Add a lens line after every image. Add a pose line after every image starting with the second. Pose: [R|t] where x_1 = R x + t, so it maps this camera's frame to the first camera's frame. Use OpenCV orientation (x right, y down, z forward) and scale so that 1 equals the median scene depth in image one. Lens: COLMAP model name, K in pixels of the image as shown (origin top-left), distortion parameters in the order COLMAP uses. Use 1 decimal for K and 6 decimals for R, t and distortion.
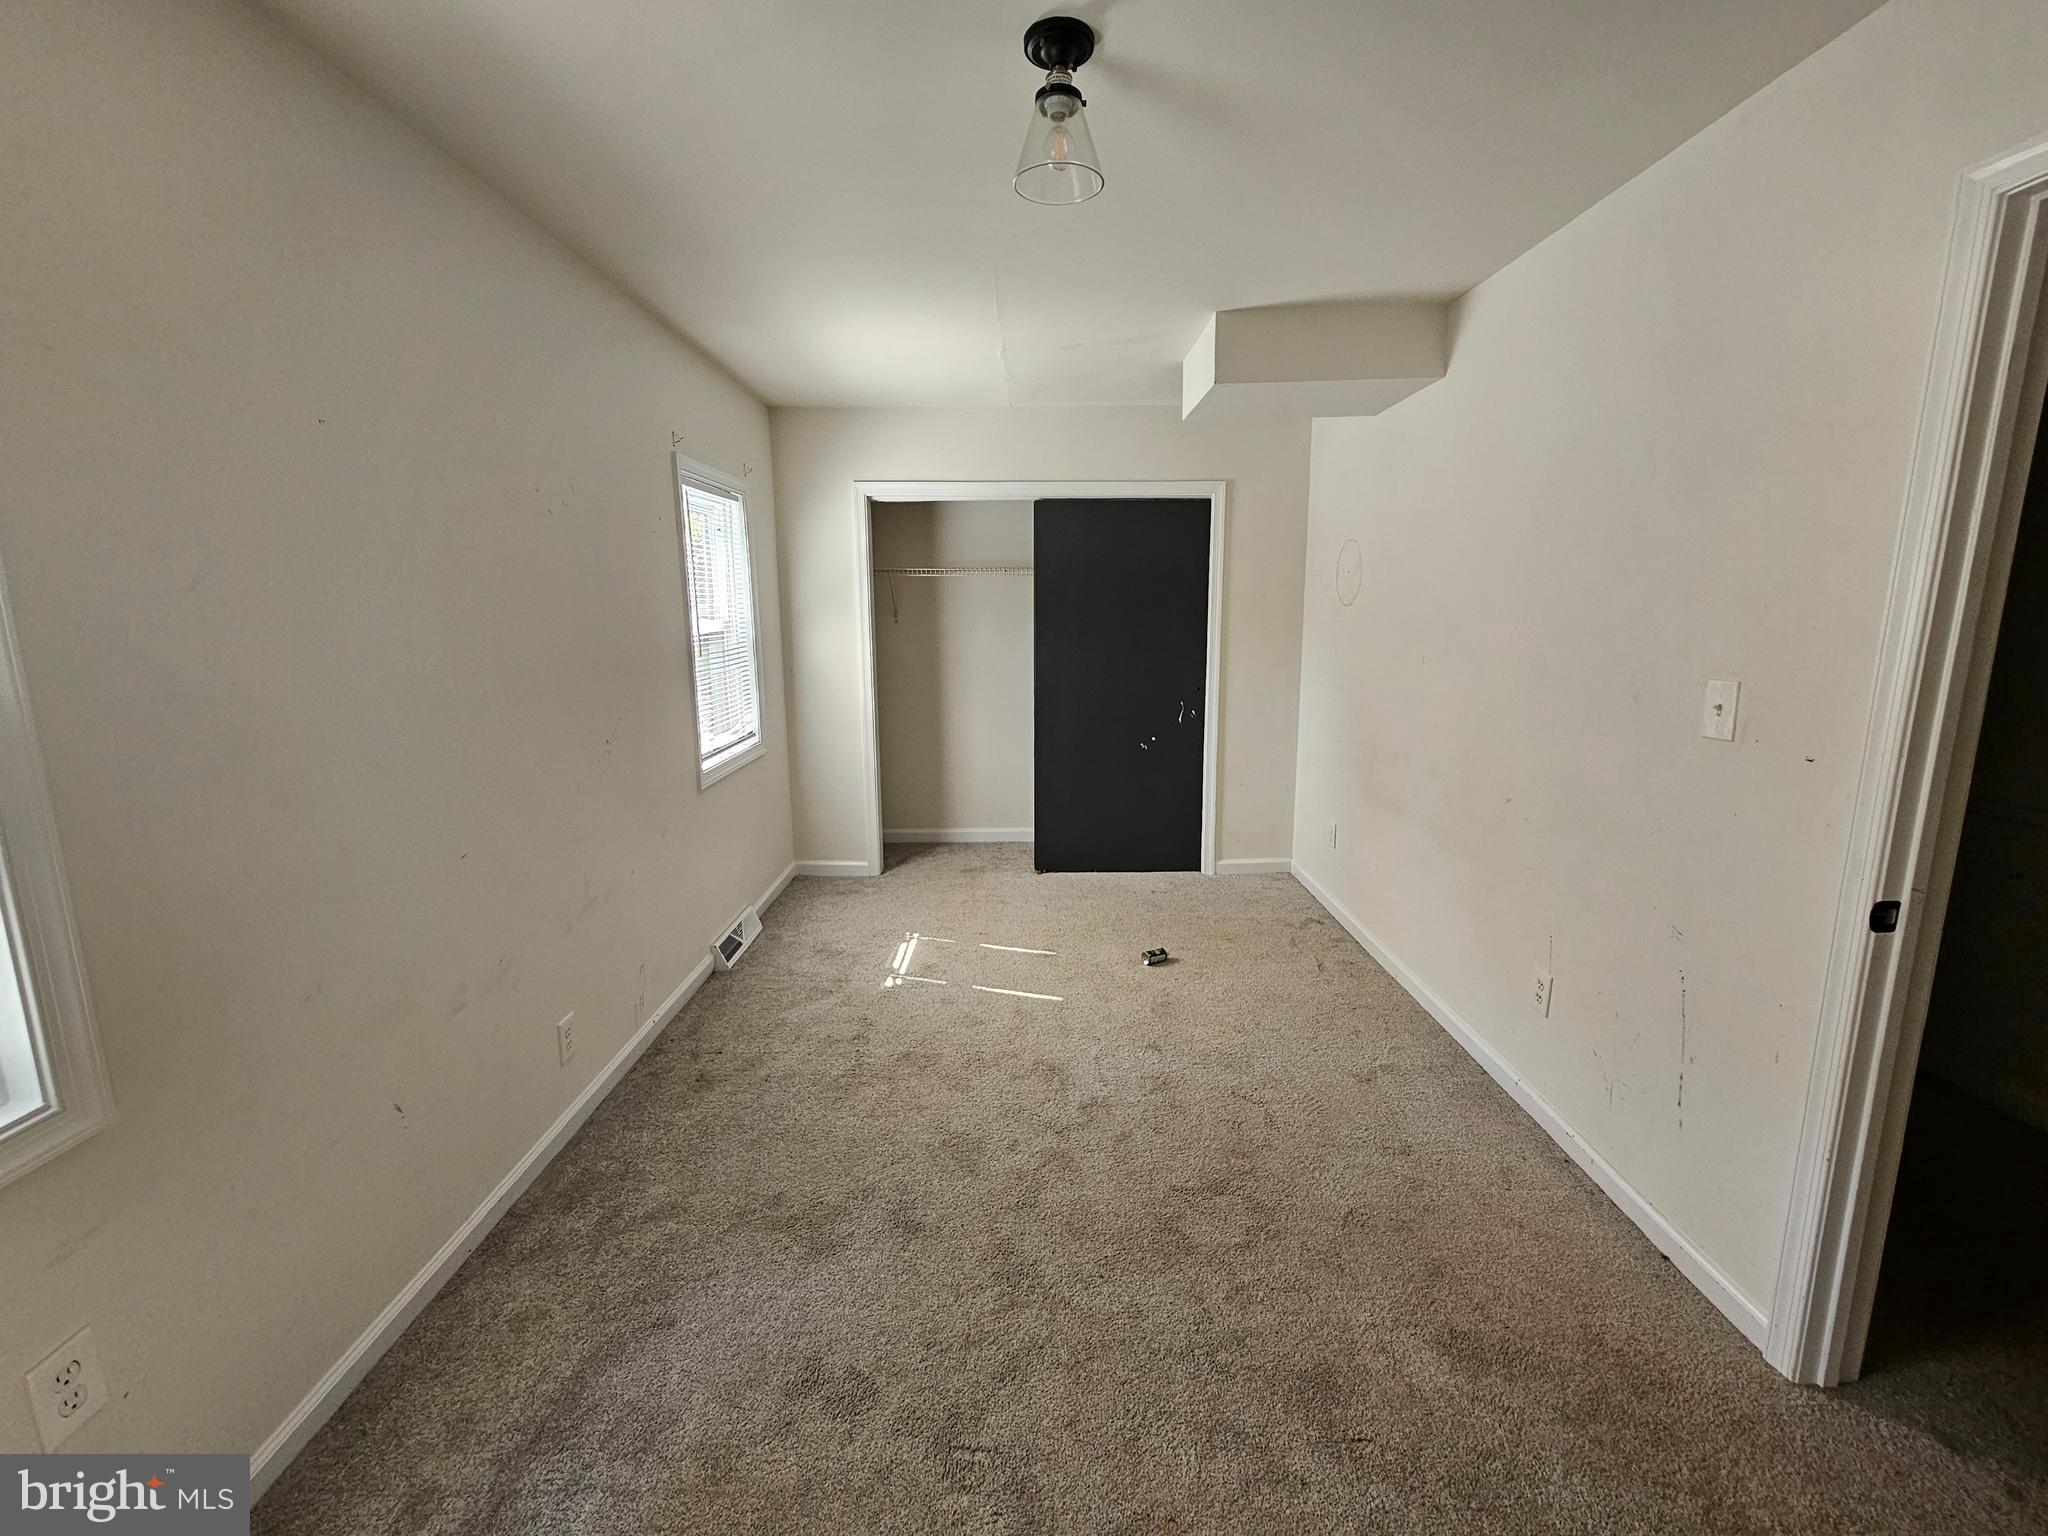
lens RADIAL K [[853.8, 0, 1030.5], [0, 853.8, 764.4], [0, 0, 1]] dist [-0.002211, -0.000170]
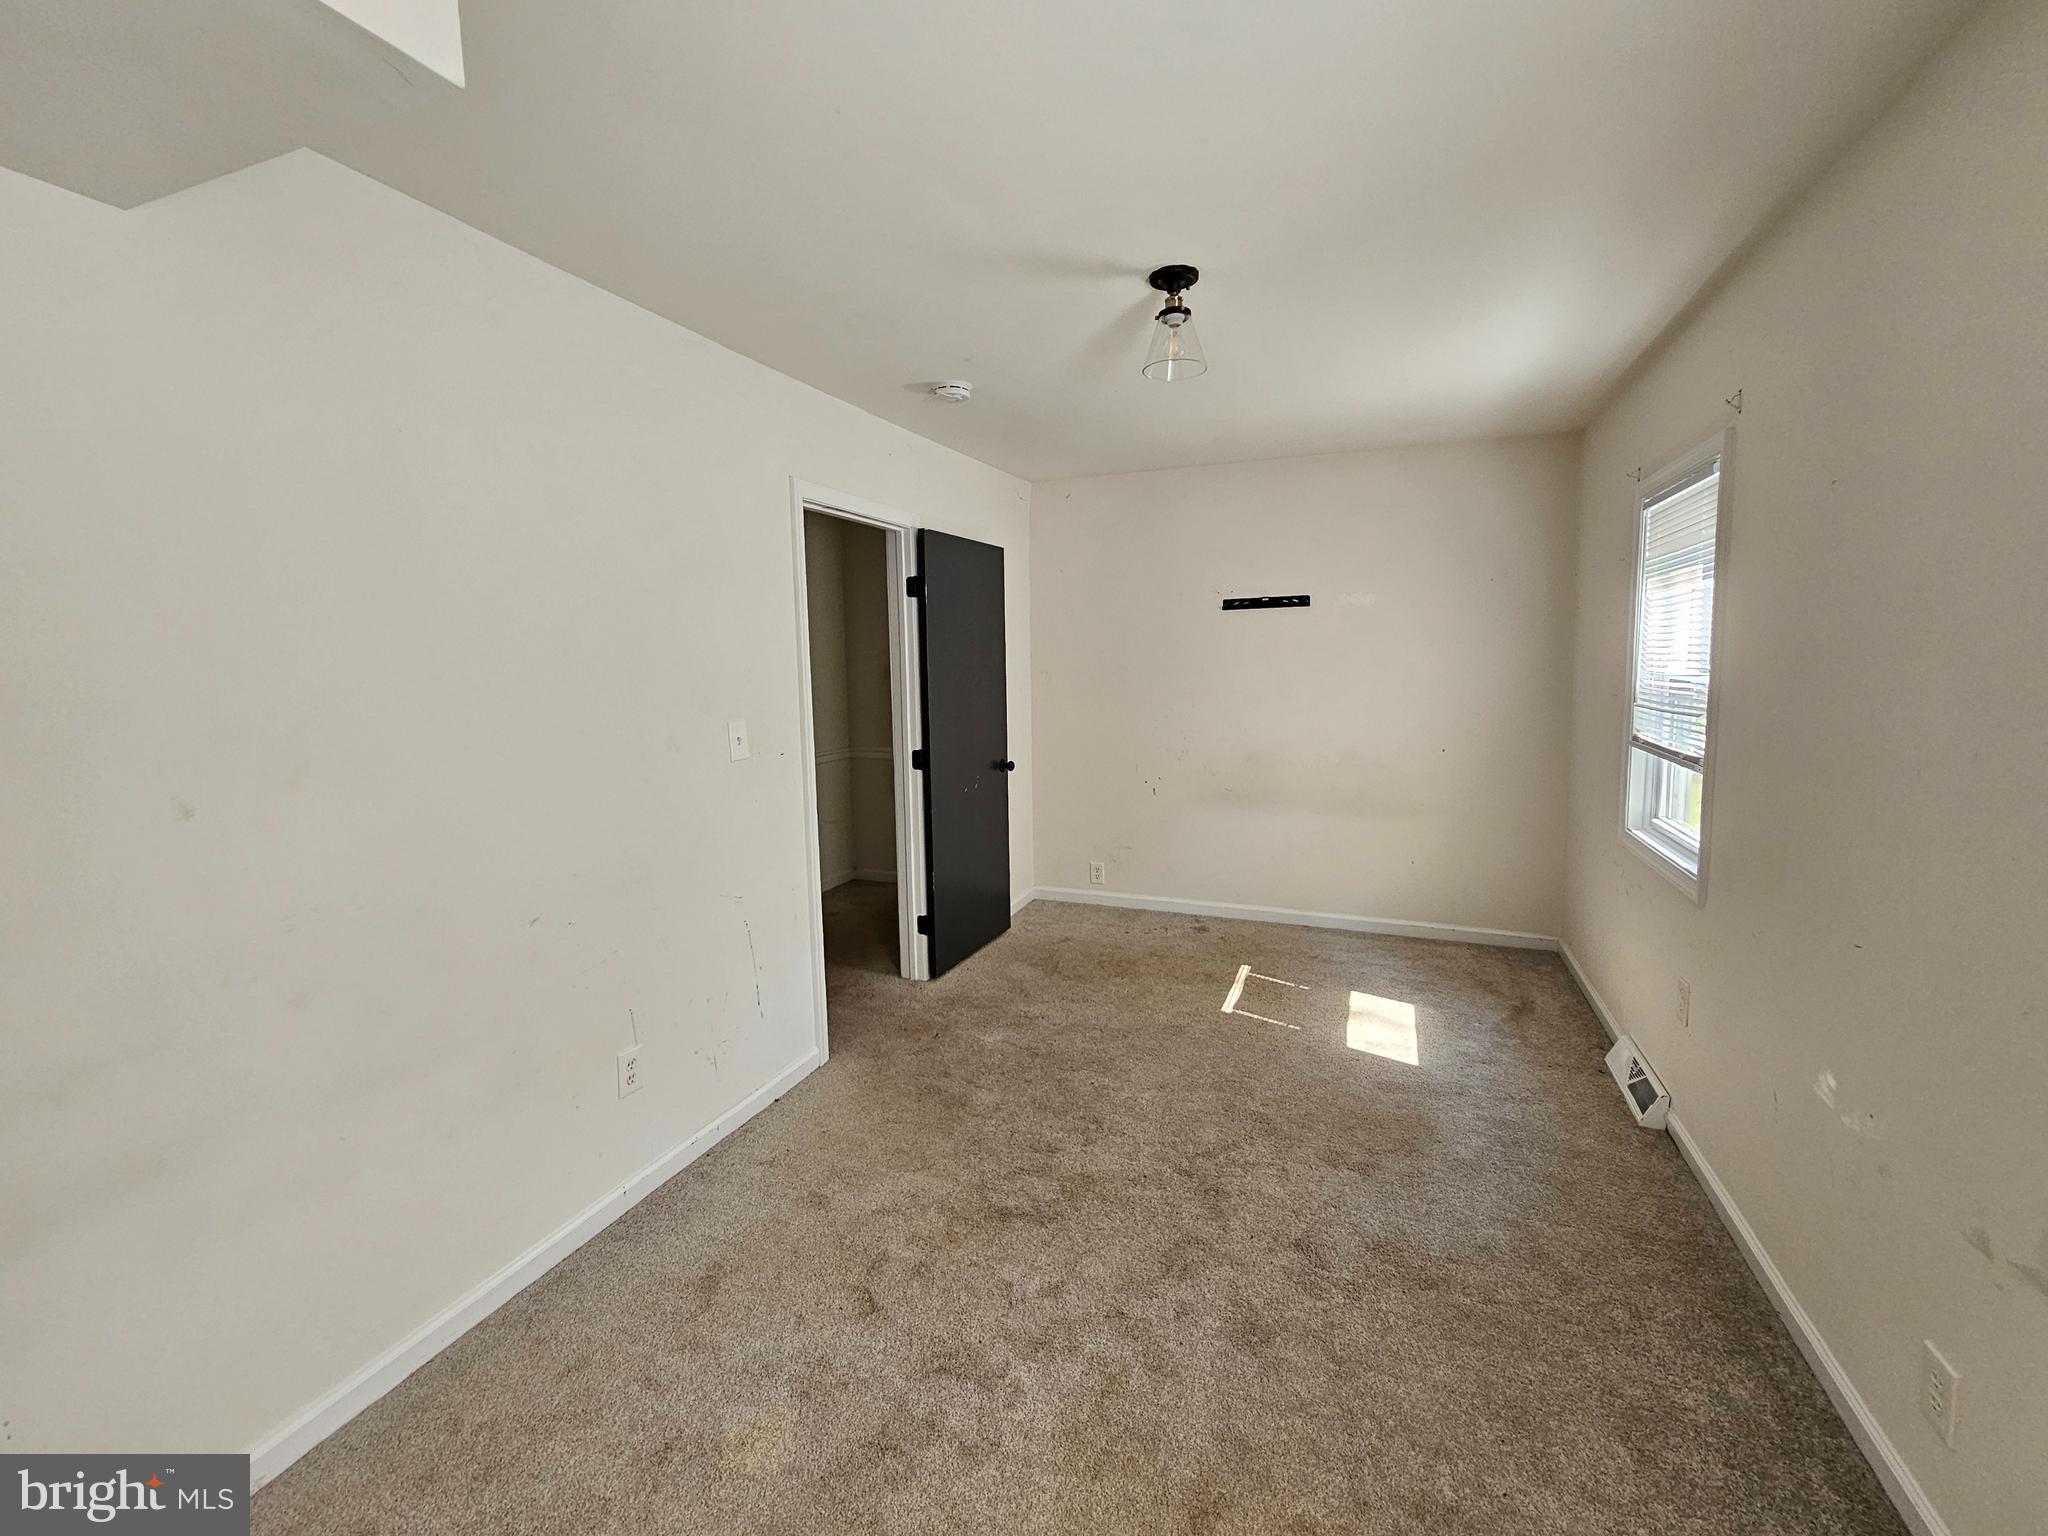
lens RADIAL K [[853.8, 0, 1025.9], [0, 853.8, 747.6], [0, 0, 1]] dist [-0.002211, -0.000170]
pose [[-0.925198, -0.018624, 0.379028, -0.197938], [0.096710, 0.954245, 0.282955, -0.351683], [-0.366955, 0.298445, -0.881064, 1.744957]]
